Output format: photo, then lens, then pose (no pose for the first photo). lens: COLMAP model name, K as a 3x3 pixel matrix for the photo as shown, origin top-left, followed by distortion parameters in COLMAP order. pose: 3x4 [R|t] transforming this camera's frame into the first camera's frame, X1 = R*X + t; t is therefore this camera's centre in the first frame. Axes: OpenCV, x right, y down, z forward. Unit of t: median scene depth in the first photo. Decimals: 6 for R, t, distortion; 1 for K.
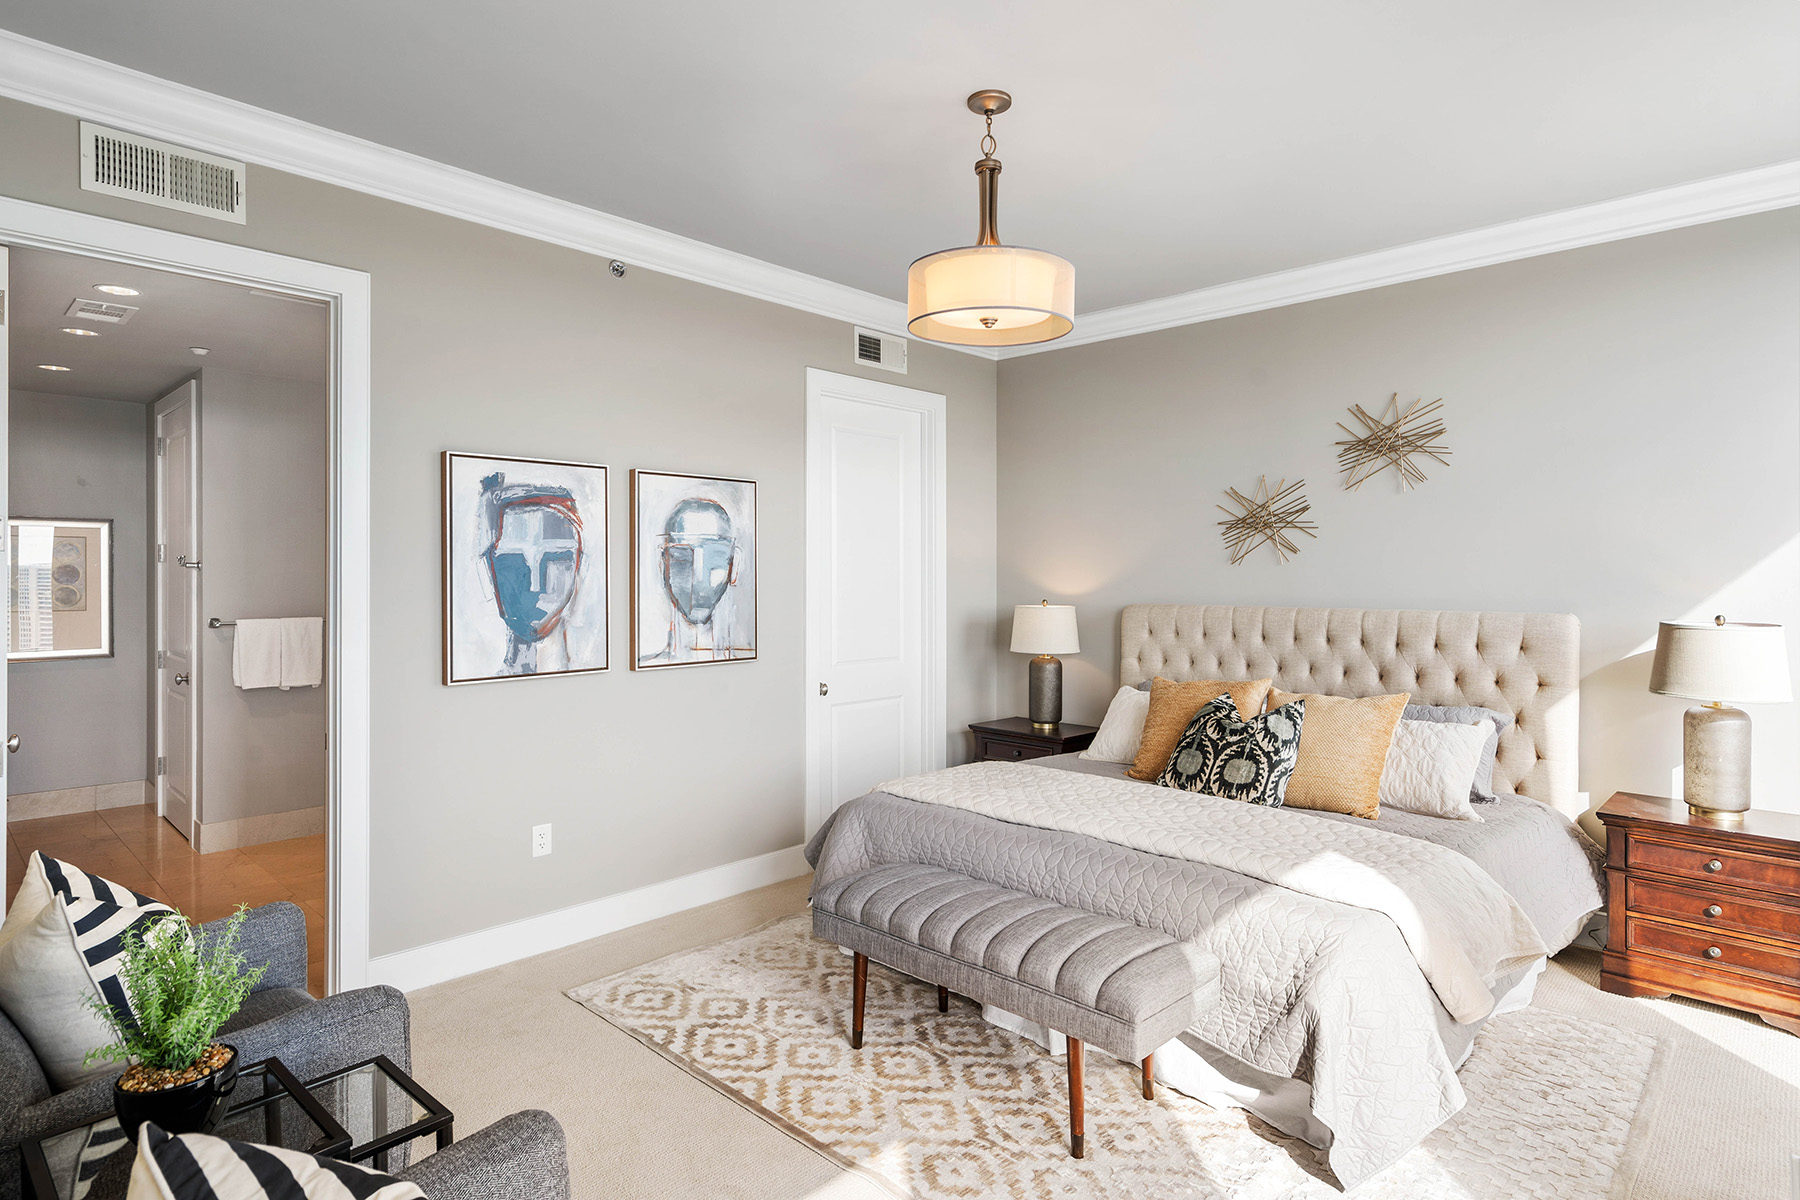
lens RADIAL K [[941.9, 0, 904.4], [0, 941.9, 577.5], [0, 0, 1]] dist [-0.002813, -0.000764]
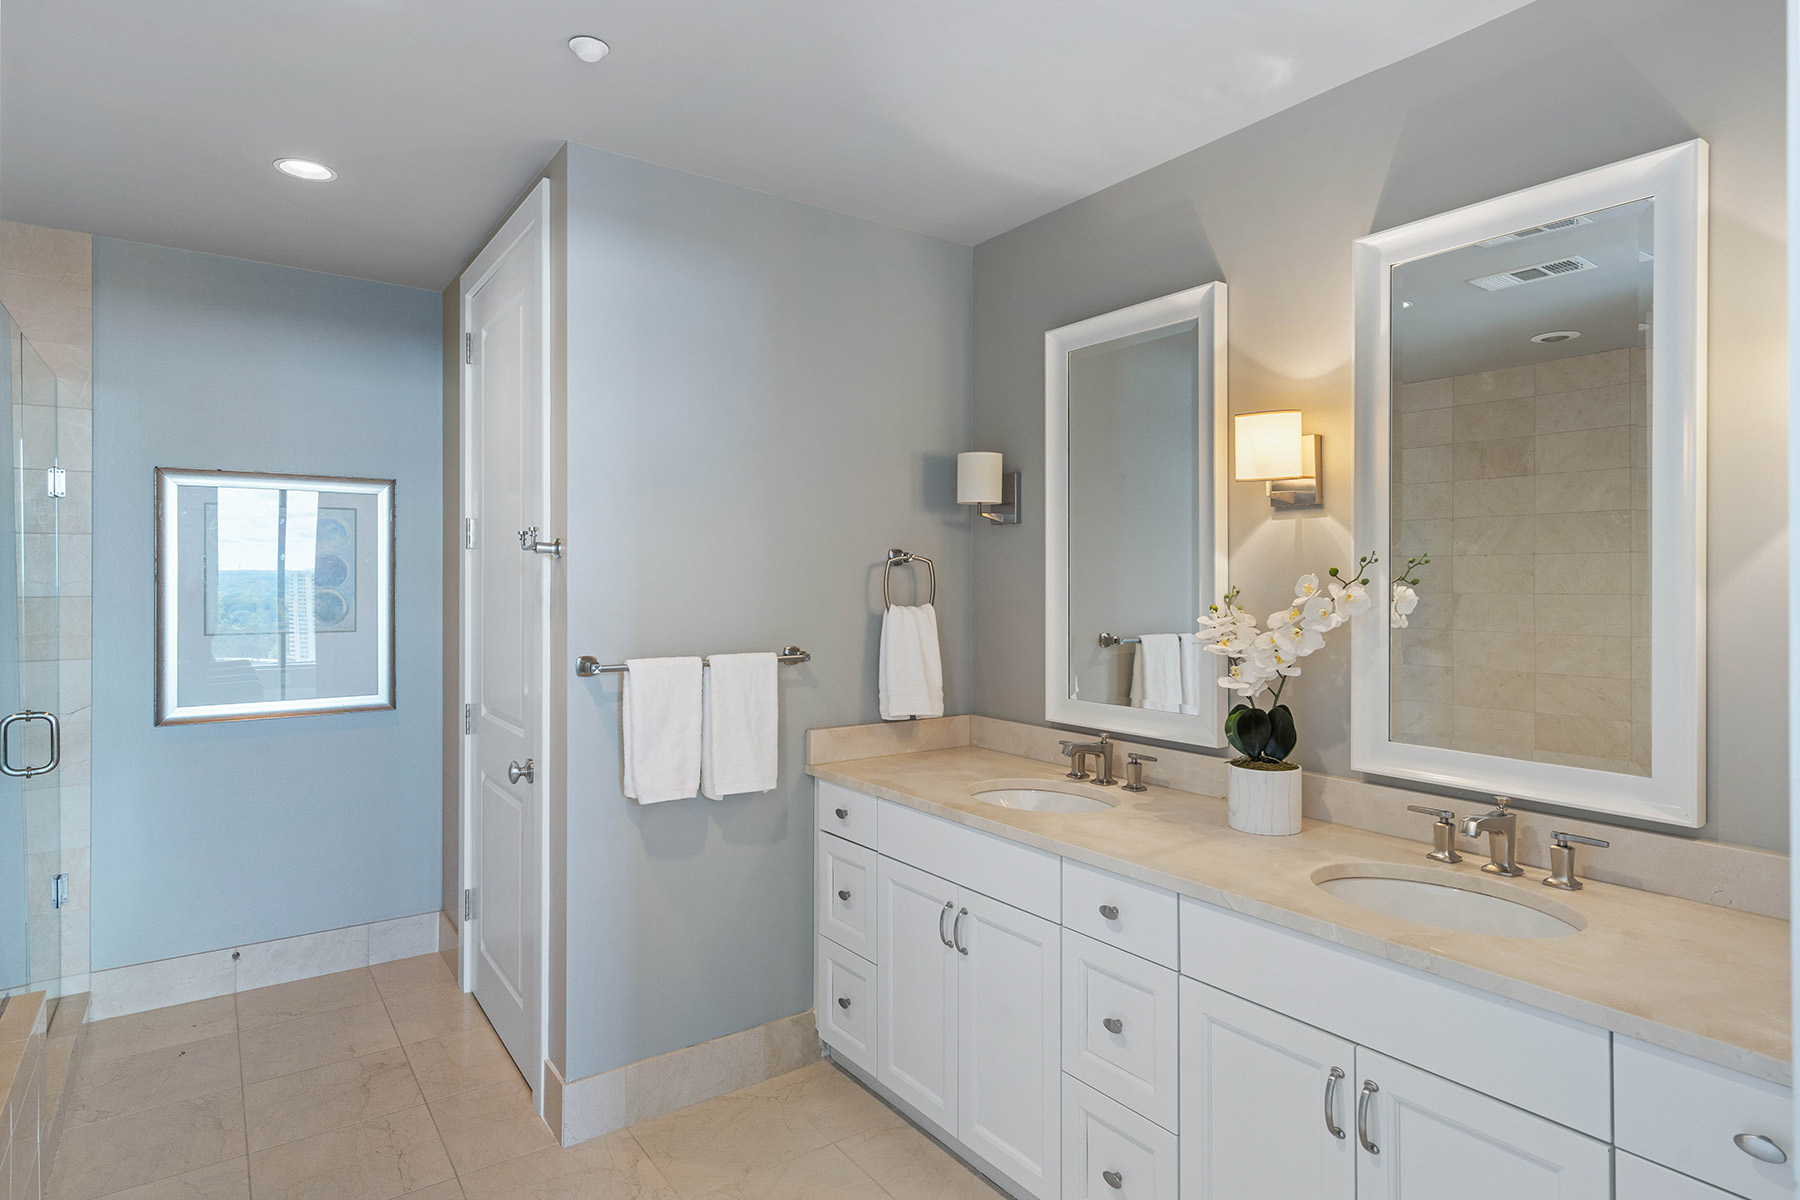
lens RADIAL K [[964.1, 0, 902.1], [0, 964.1, 578.6], [0, 0, 1]] dist [0.001943, 0.000280]
pose [[0.980707, -0.000036, -0.195486, -0.418039], [-0.001333, 0.999976, -0.006870, 0.005626], [0.195481, 0.006998, 0.980682, 0.474920]]
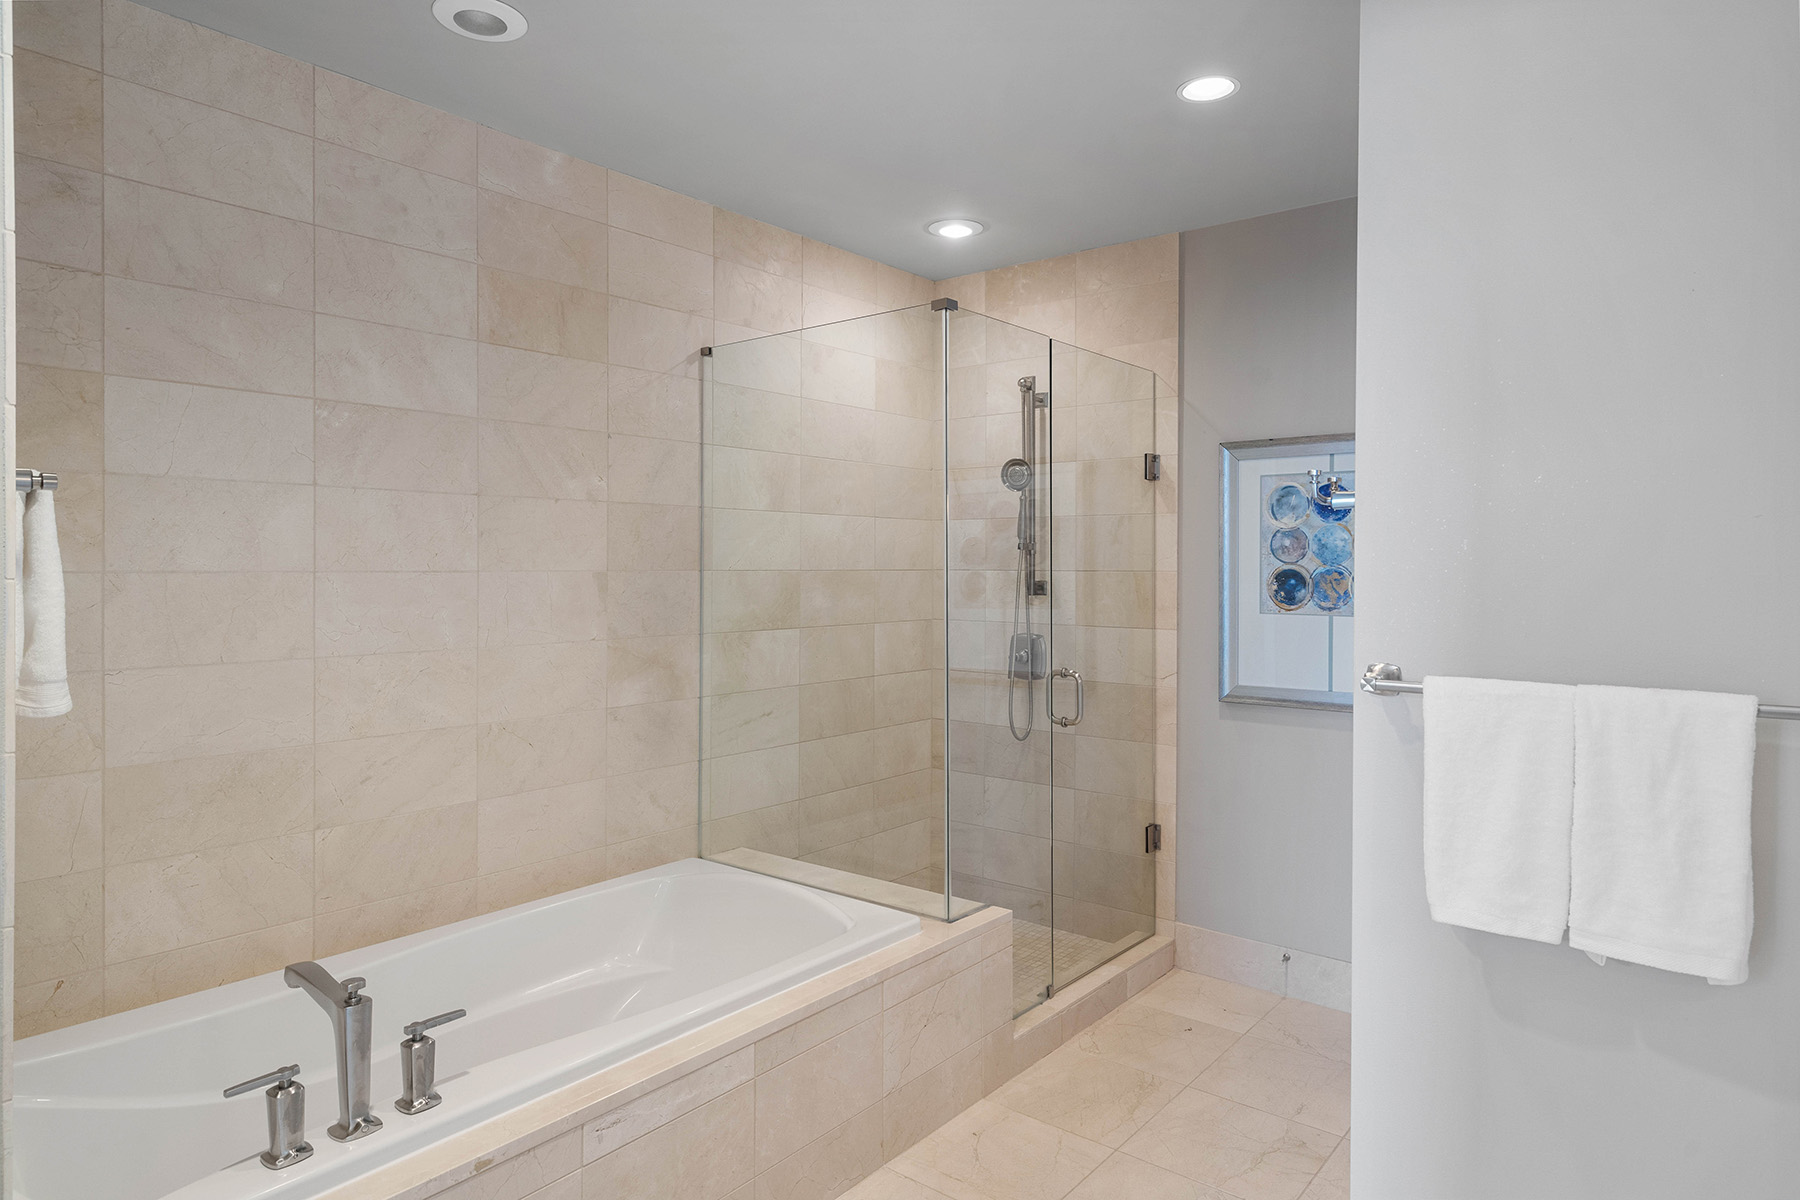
lens RADIAL K [[1076.9, 0, 899.8], [0, 1076.9, 578.1], [0, 0, 1]] dist [0.000970, 0.000262]
pose [[0.070803, 0.010999, -0.997430, -0.338816], [-0.004406, 0.999933, 0.010714, 0.010124], [0.997481, 0.003636, 0.070847, 0.711708]]
